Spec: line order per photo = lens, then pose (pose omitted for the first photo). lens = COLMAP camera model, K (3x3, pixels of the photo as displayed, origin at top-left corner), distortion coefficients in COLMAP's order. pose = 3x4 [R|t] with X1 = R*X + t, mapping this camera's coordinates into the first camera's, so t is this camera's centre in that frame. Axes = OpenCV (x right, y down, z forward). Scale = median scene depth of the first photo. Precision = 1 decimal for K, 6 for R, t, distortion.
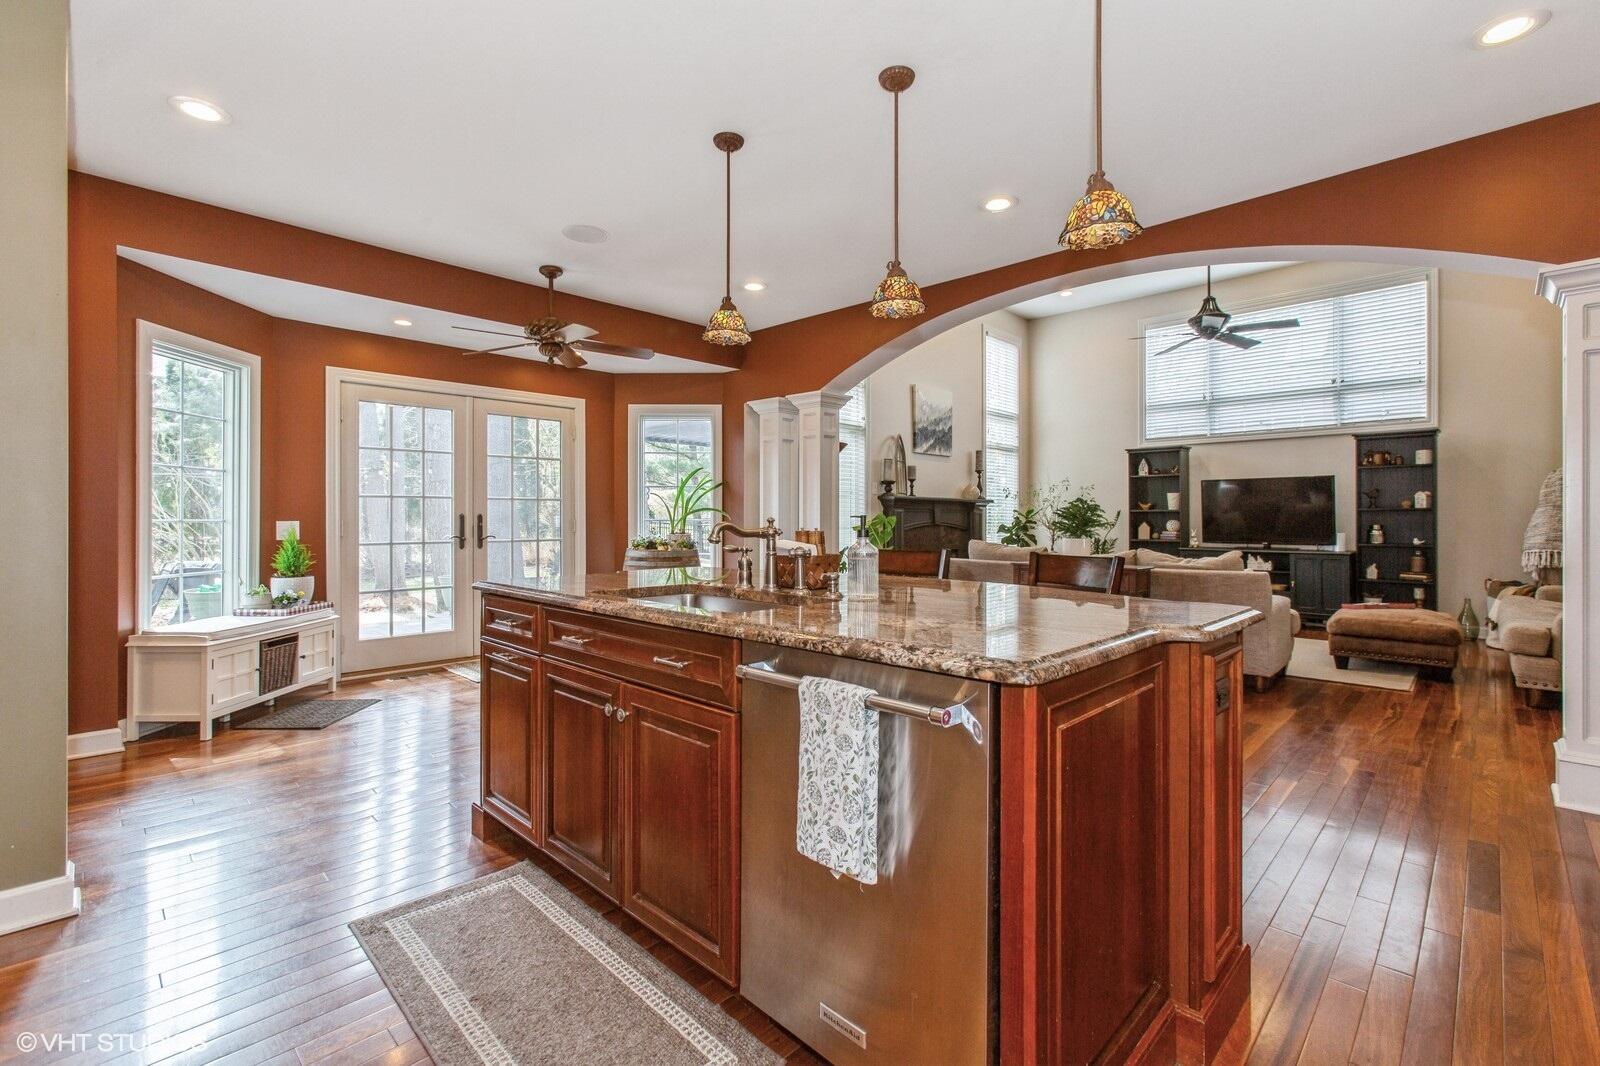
lens RADIAL K [[725.4, 0, 796.8], [0, 725.4, 523.0], [0, 0, 1]] dist [0.002037, 0.000587]
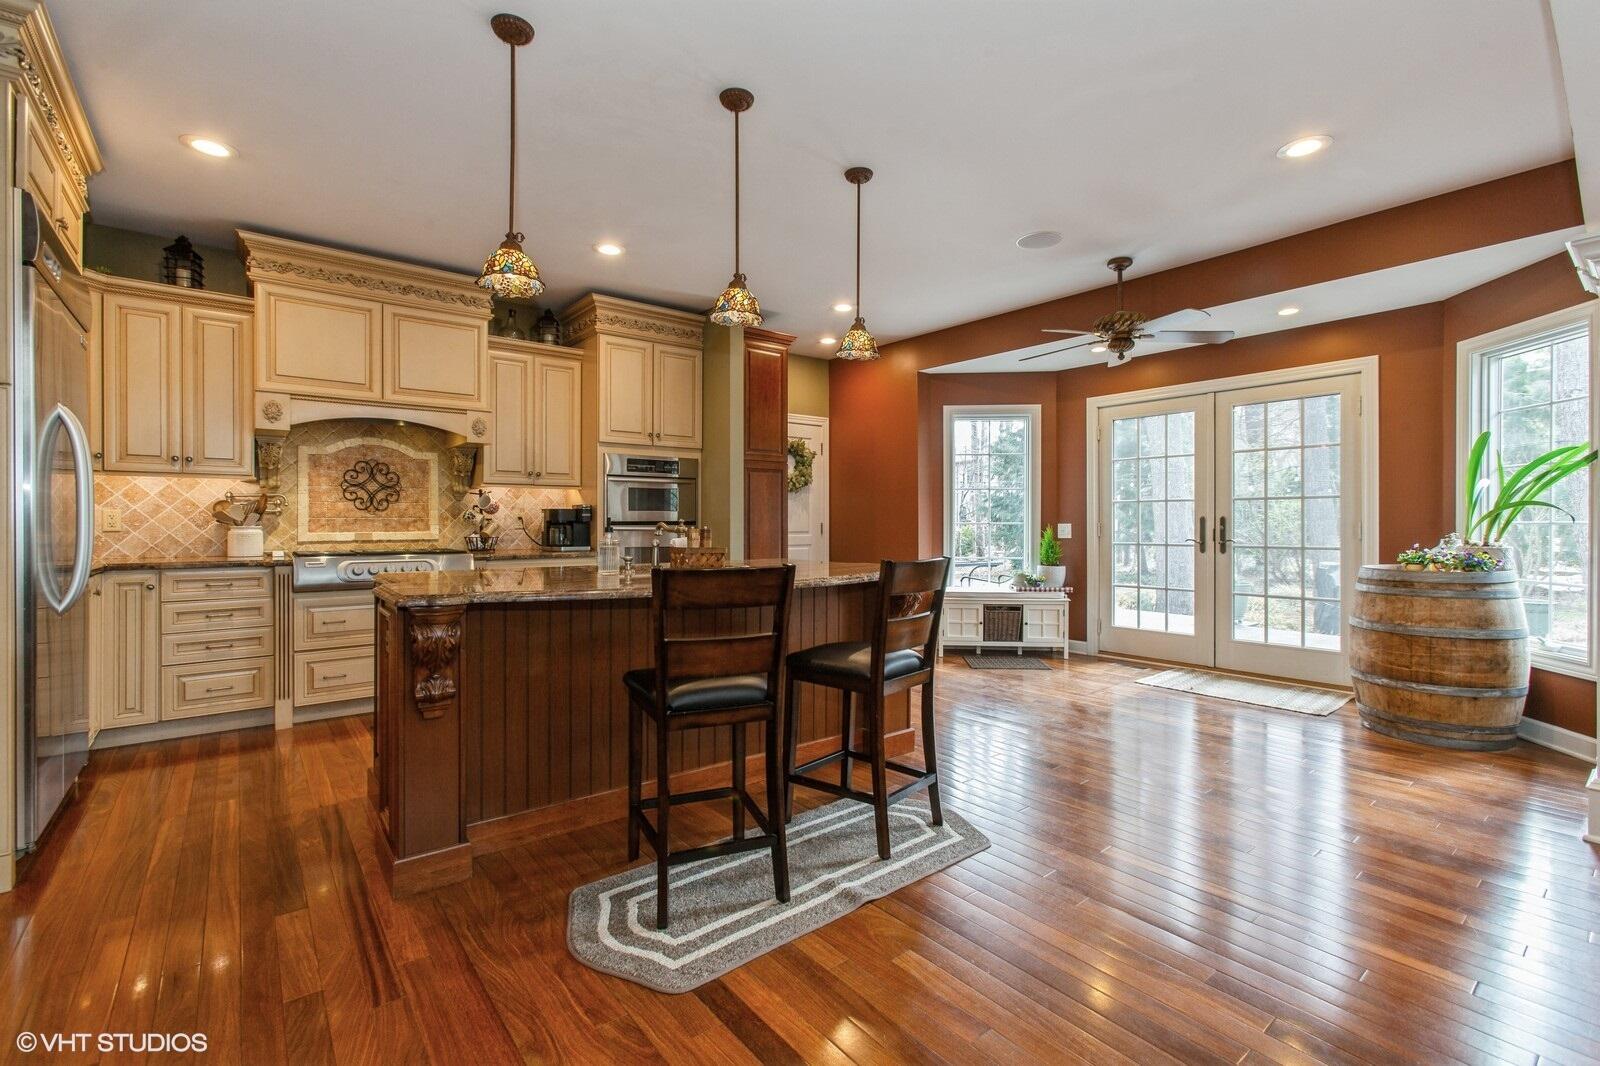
lens RADIAL K [[725.4, 0, 797.1], [0, 725.4, 527.7], [0, 0, 1]] dist [0.002037, 0.000587]
pose [[-0.144626, 0.006027, -0.989468, 0.587050], [-0.004006, 0.999970, 0.006676, -0.001907], [0.989478, 0.004929, -0.144598, 0.624573]]
